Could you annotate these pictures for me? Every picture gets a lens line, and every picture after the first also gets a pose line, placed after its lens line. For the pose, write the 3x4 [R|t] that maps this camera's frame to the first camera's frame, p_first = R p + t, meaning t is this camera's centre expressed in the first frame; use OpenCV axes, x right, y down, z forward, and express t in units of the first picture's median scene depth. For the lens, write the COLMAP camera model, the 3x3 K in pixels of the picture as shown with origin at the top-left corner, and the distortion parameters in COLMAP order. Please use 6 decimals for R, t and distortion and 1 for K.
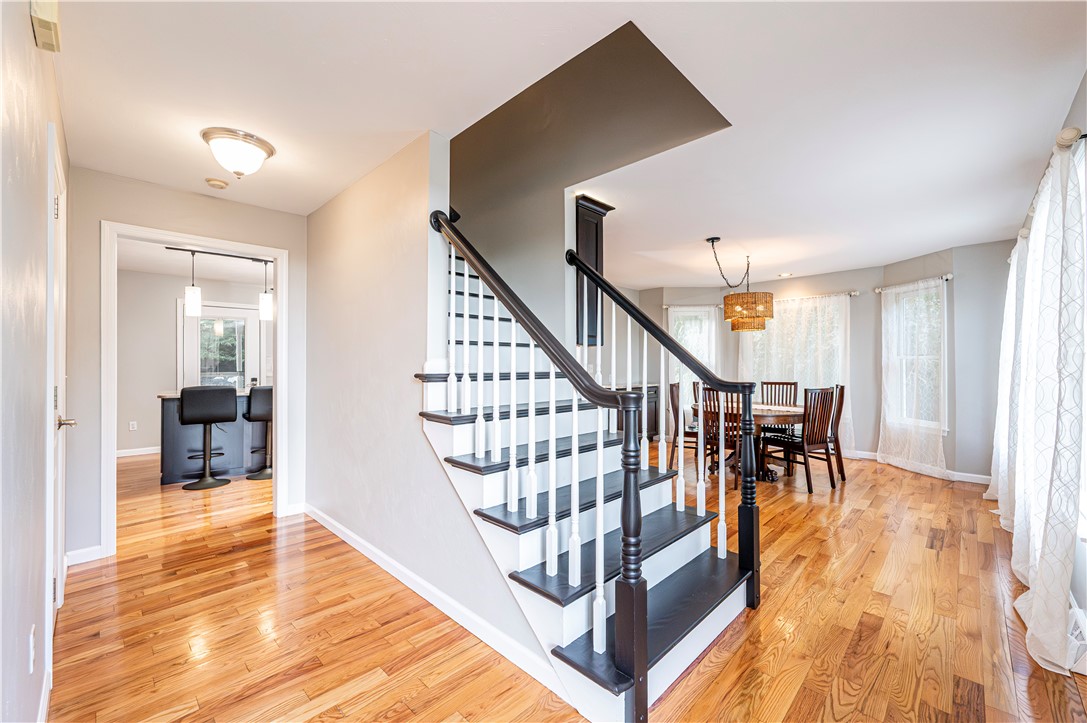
lens RADIAL K [[432.1, 0, 540.8], [0, 432.1, 359.7], [0, 0, 1]] dist [0.000890, -0.000037]
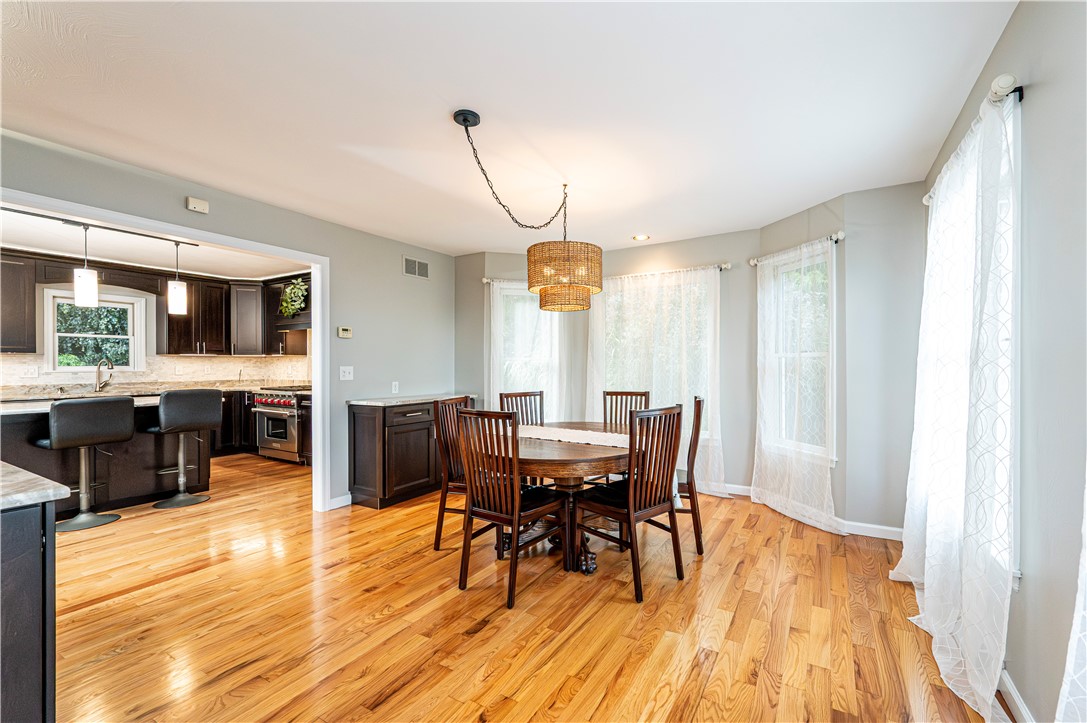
lens RADIAL K [[457.6, 0, 568.9], [0, 457.6, 364.0], [0, 0, 1]] dist [0.000838, -0.000006]
pose [[0.965530, -0.002159, 0.260282, 0.312545], [-0.000163, 0.999960, 0.008898, 0.002900], [-0.260291, -0.008634, 0.965492, 0.375863]]
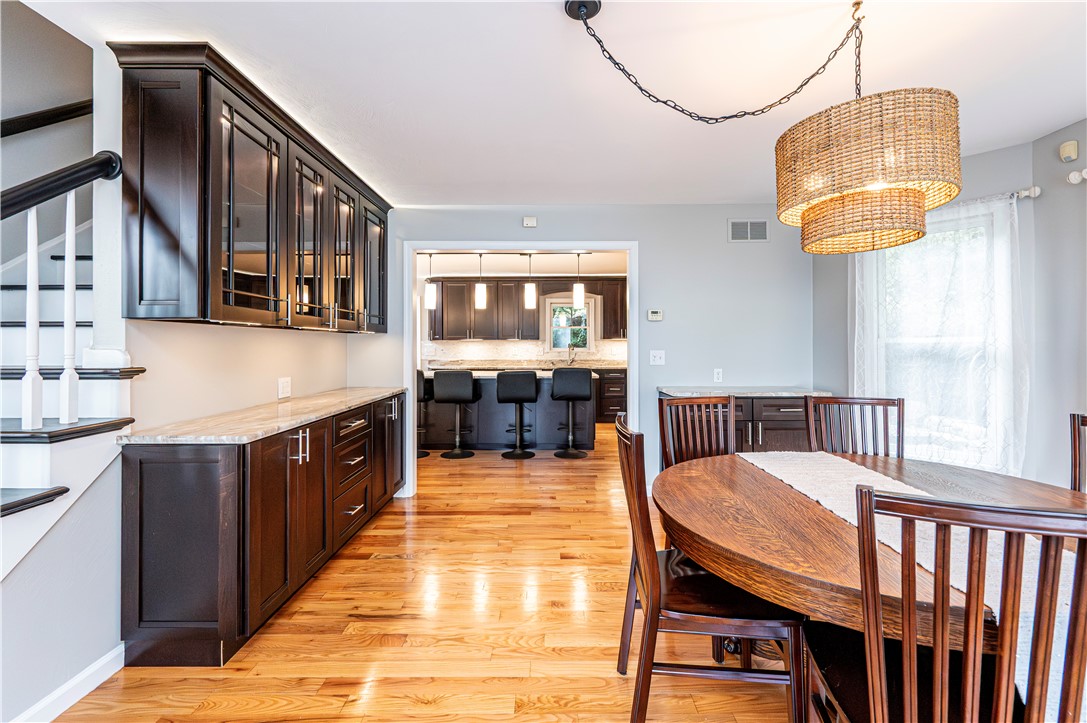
lens RADIAL K [[430.5, 0, 544.1], [0, 430.5, 335.4], [0, 0, 1]] dist [0.001709, -0.000025]
pose [[0.697338, -0.017126, -0.716537, 0.530727], [0.005135, 0.999808, -0.018900, 0.001841], [0.716724, 0.009500, 0.697293, 0.616059]]
